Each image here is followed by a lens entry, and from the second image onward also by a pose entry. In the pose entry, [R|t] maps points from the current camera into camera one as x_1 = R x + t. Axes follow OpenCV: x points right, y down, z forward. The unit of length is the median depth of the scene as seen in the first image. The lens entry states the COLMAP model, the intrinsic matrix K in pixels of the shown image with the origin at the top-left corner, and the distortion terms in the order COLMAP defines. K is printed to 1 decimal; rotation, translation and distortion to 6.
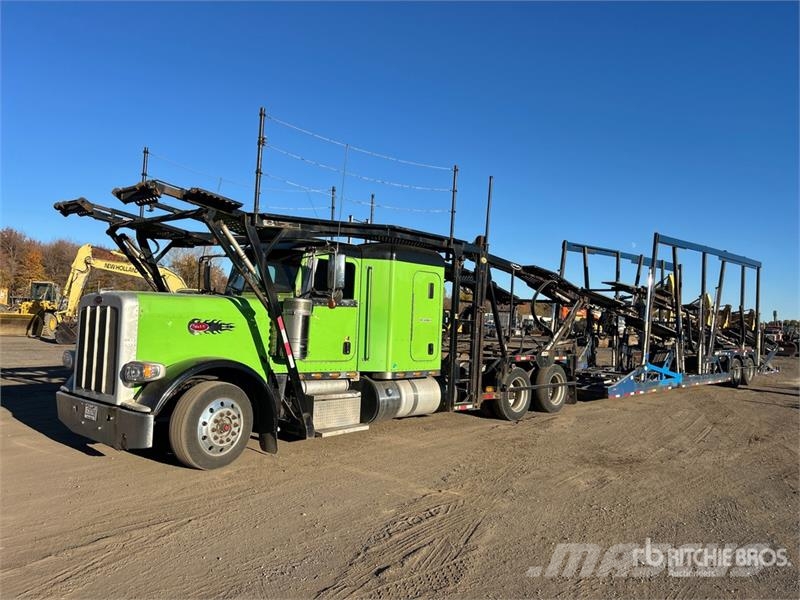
lens RADIAL K [[626.5, 0, 396.9], [0, 626.5, 298.4], [0, 0, 1]] dist [0.051748, -0.023658]
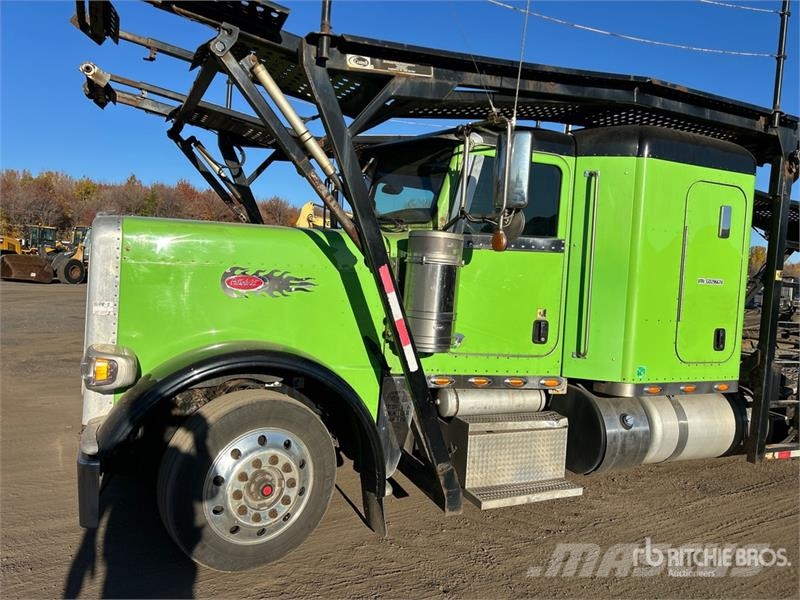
lens RADIAL K [[626.5, 0, 388.1], [0, 626.5, 289.7], [0, 0, 1]] dist [0.051748, -0.023658]
pose [[0.928989, 0.025977, -0.369194, -0.006667], [-0.008896, 0.998813, 0.047894, 0.021758], [0.370000, -0.041209, 0.928117, 0.485358]]
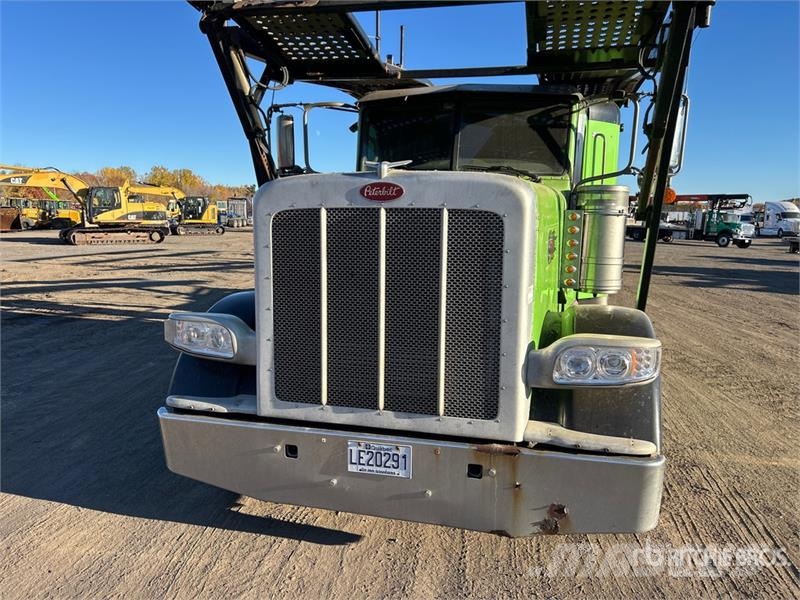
lens RADIAL K [[626.5, 0, 399.1], [0, 626.5, 302.9], [0, 0, 1]] dist [0.051748, -0.023658]
pose [[0.874602, -0.089527, 0.476504, -0.561642], [-0.000555, 0.982618, 0.185636, -0.001424], [-0.484841, -0.162622, 0.859350, 0.550254]]
